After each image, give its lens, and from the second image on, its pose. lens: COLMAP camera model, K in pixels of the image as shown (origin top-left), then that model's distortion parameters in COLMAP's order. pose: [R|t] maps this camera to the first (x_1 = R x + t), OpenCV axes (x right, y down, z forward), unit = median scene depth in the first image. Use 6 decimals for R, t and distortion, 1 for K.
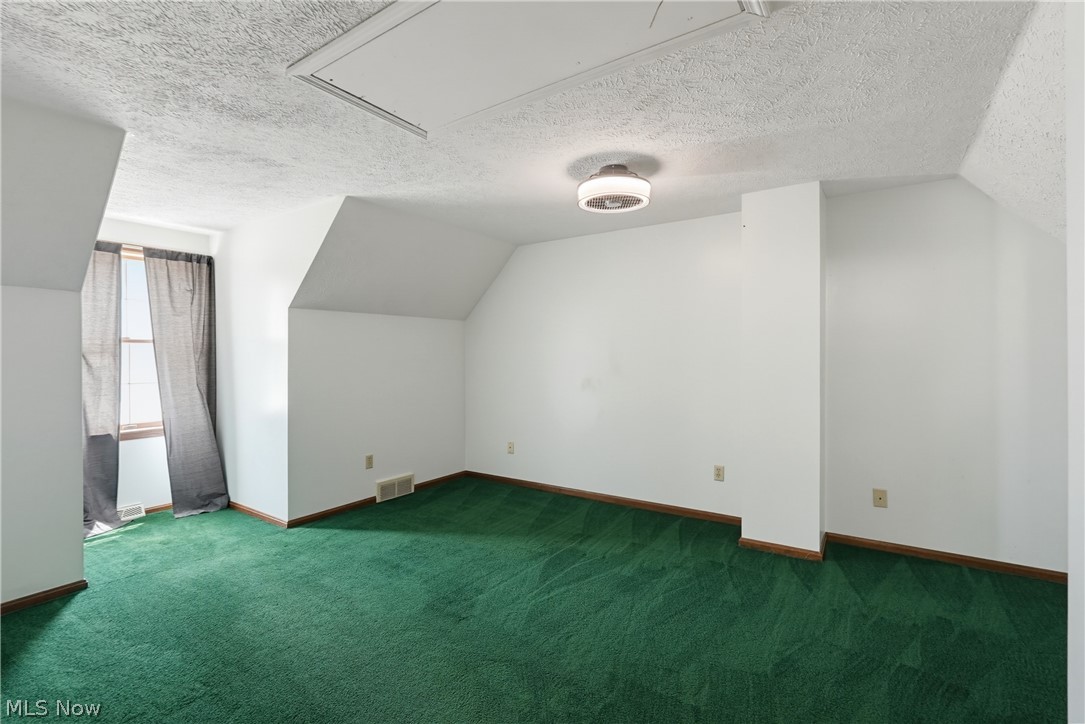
lens RADIAL K [[499.2, 0, 552.1], [0, 499.2, 353.2], [0, 0, 1]] dist [-0.002925, 0.000205]
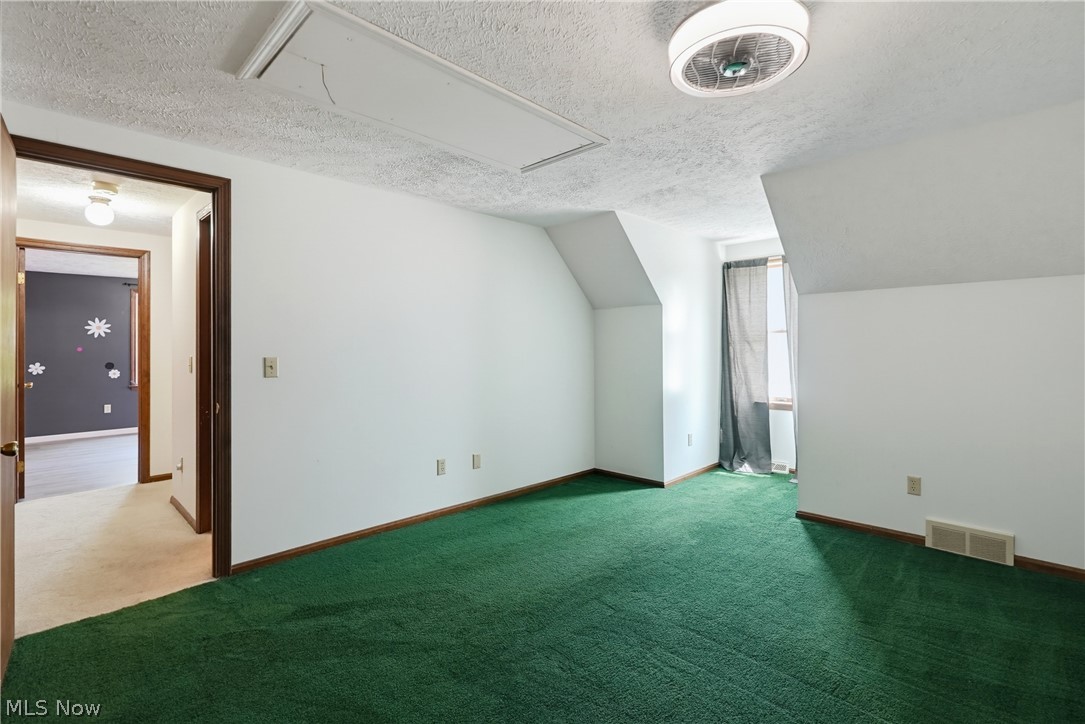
lens RADIAL K [[499.3, 0, 539.1], [0, 499.3, 341.1], [0, 0, 1]] dist [-0.002629, 0.000139]
pose [[-0.197161, -0.004938, -0.980359, 0.526696], [0.007118, 0.999954, -0.006468, 0.003400], [0.980345, -0.008253, -0.197117, 0.669346]]
